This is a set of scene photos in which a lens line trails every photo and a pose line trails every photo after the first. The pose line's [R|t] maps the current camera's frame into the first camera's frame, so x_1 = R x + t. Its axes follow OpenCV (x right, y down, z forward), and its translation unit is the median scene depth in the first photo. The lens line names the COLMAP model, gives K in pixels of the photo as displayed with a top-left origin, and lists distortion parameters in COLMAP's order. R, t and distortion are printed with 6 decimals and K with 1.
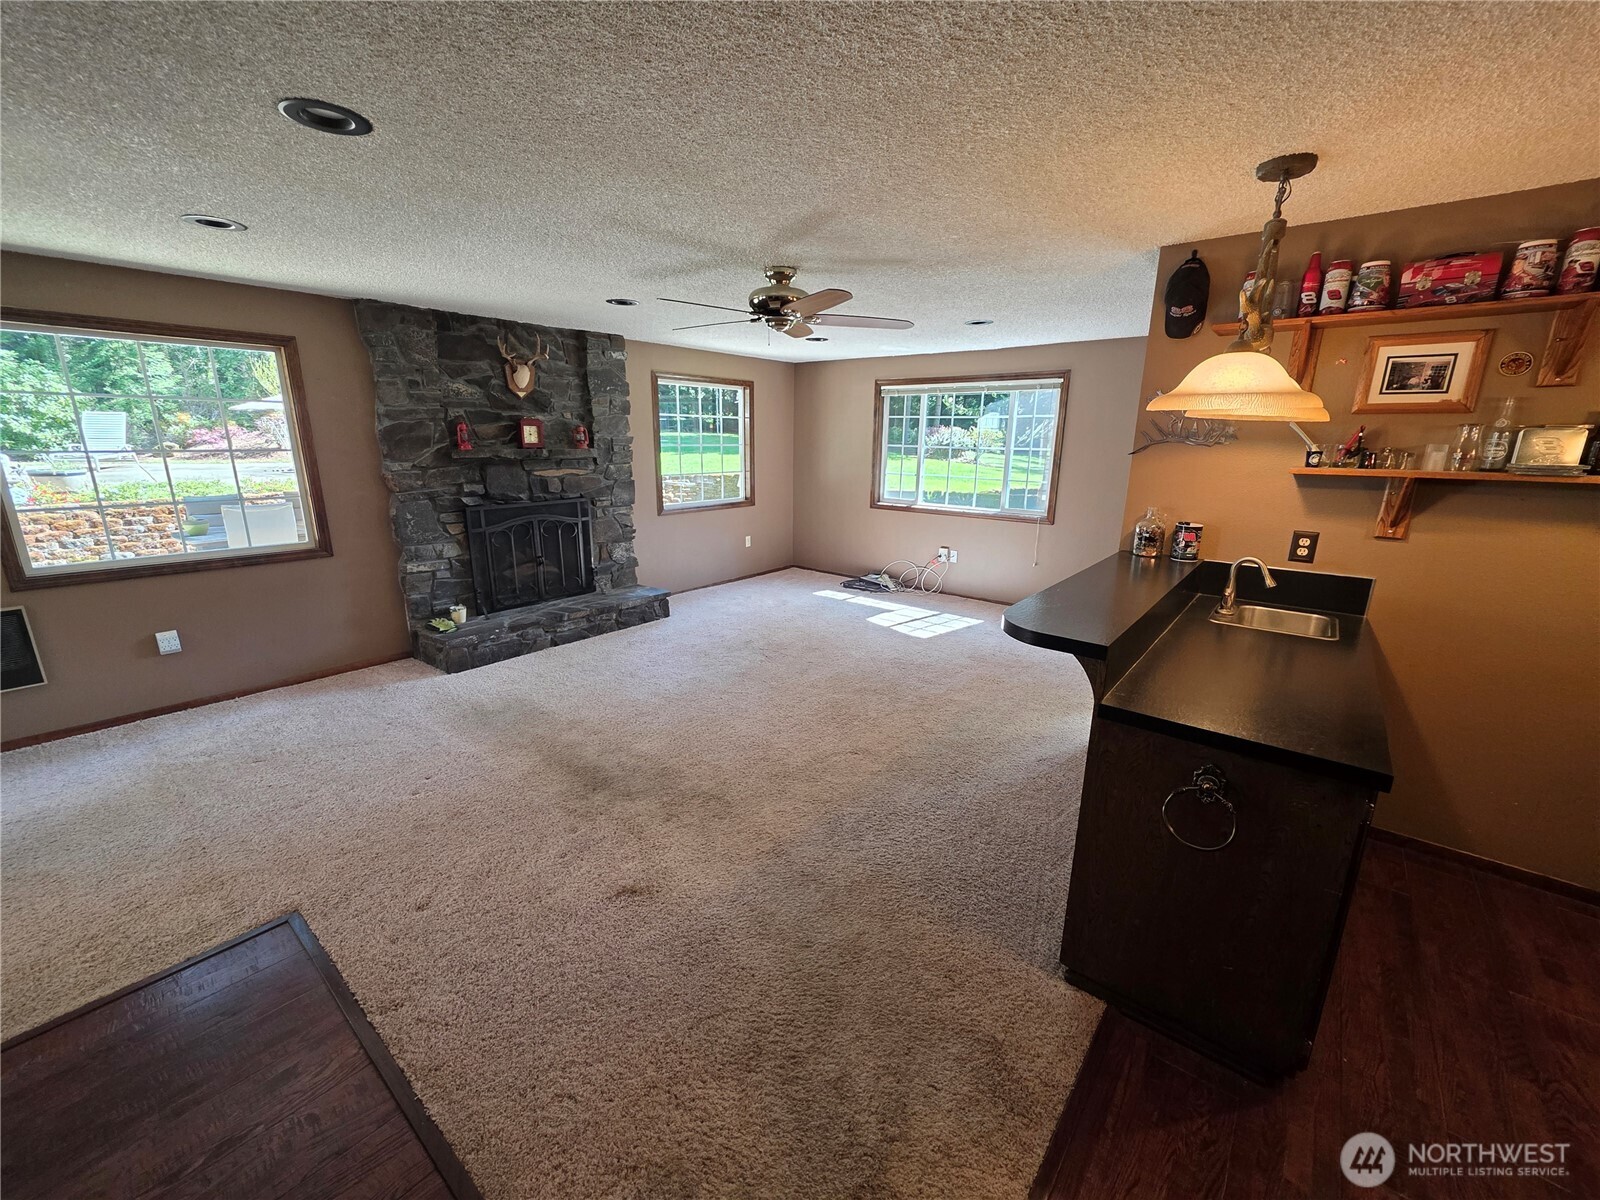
lens RADIAL K [[640.5, 0, 801.8], [0, 640.5, 597.8], [0, 0, 1]] dist [0.001992, 0.000487]
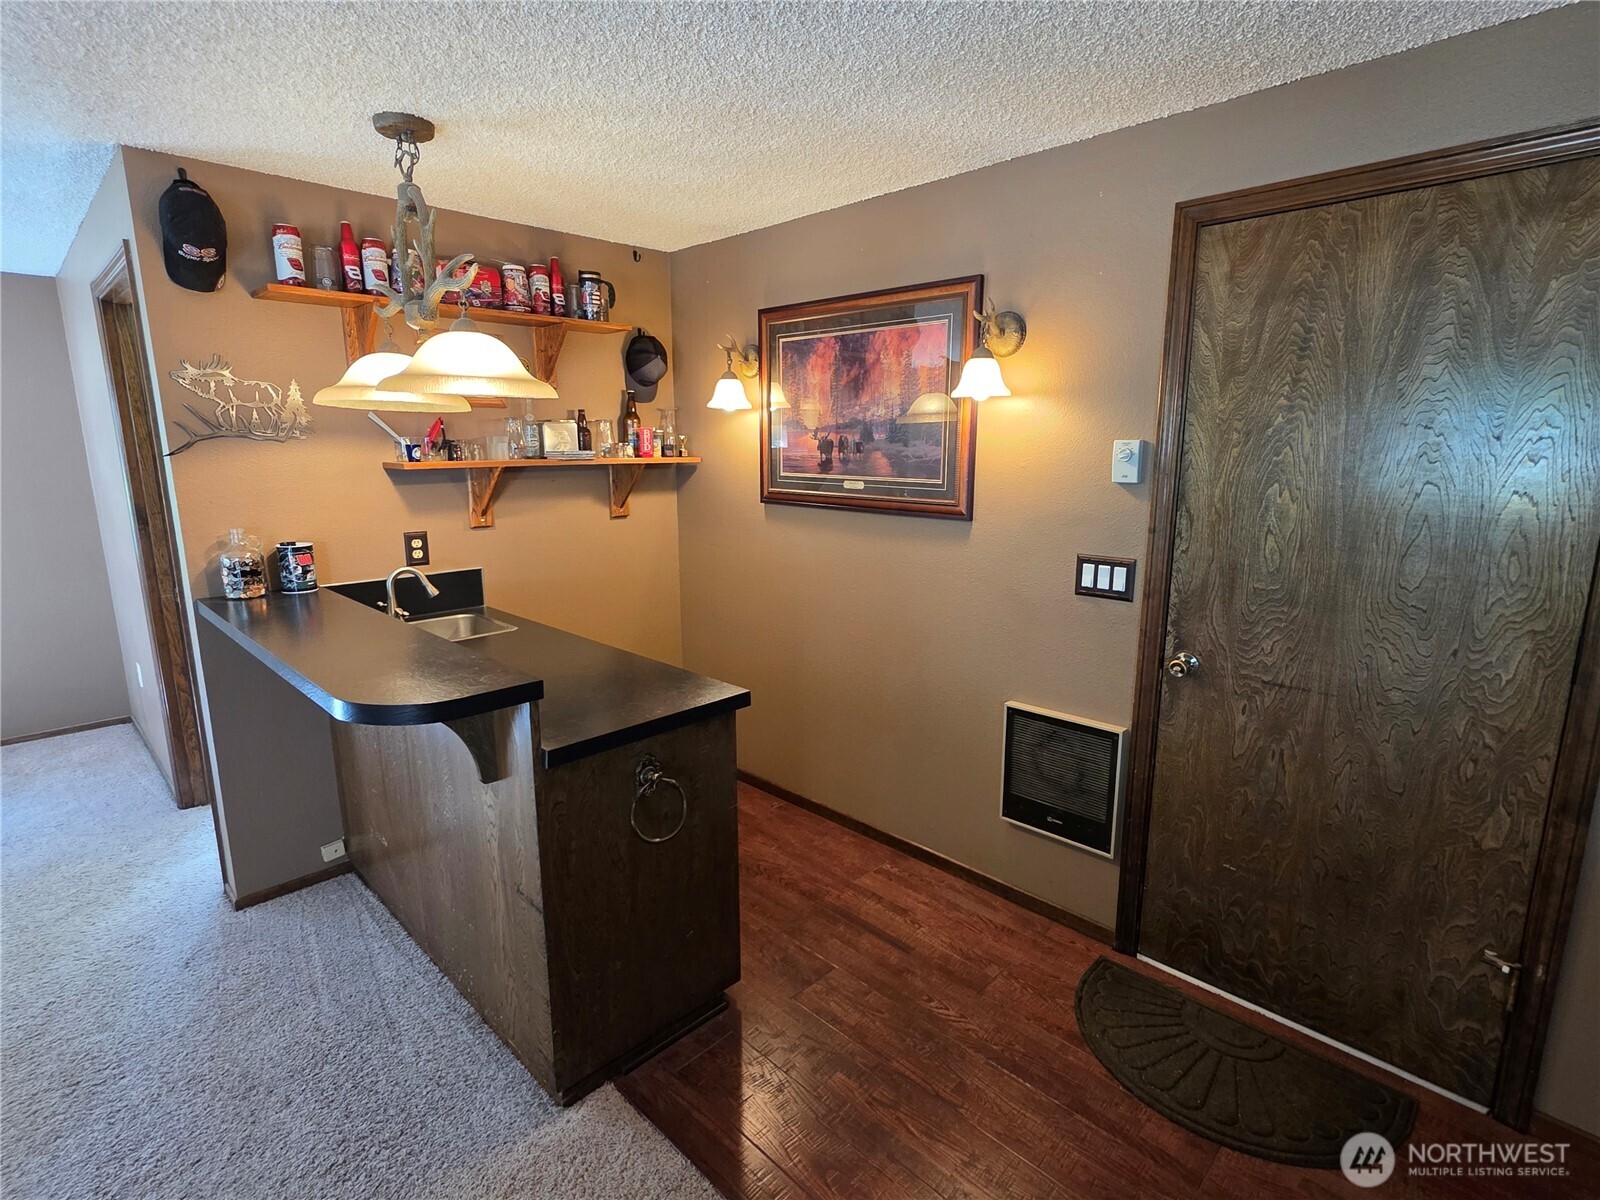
lens RADIAL K [[803.2, 0, 804.2], [0, 803.2, 601.8], [0, 0, 1]] dist [0.002298, 0.000468]
pose [[0.094620, -0.206904, 0.973775, -0.402333], [0.247819, 0.952267, 0.178254, -0.102374], [-0.964175, 0.224453, 0.141378, 0.442651]]
